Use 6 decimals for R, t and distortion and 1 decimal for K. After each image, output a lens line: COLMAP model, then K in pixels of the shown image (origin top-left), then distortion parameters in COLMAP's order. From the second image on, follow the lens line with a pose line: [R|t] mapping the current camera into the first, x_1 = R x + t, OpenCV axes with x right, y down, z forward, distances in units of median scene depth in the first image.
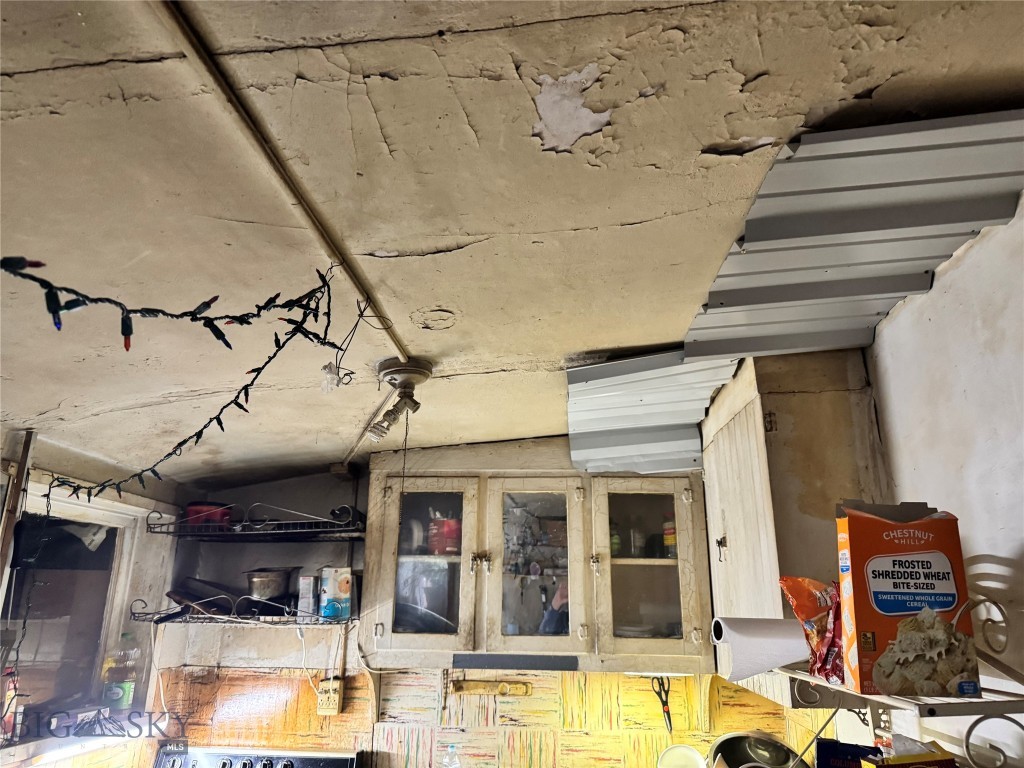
lens RADIAL K [[714.4, 0, 516.0], [0, 714.4, 383.1], [0, 0, 1]] dist [0.056097, -0.071883]
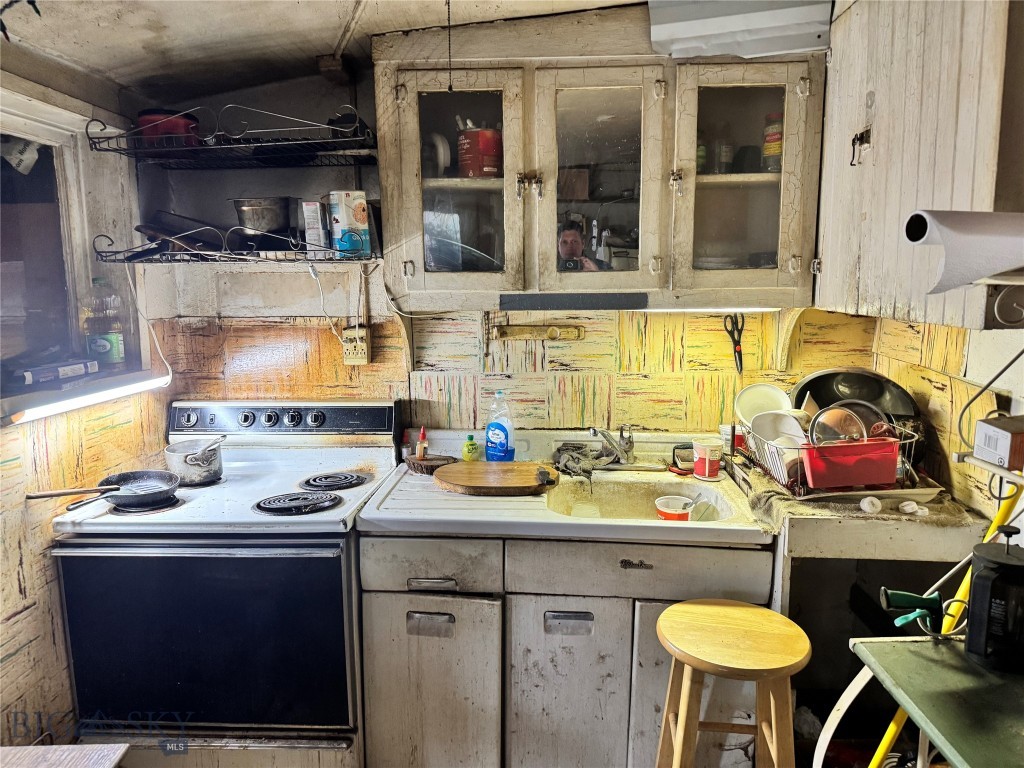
lens RADIAL K [[712.5, 0, 519.8], [0, 712.5, 381.4], [0, 0, 1]] dist [0.127774, -0.204746]
pose [[0.999391, -0.025341, 0.023979, -0.083511], [0.012748, 0.905038, 0.425139, 0.108598], [-0.032475, -0.424574, 0.904810, 0.189856]]
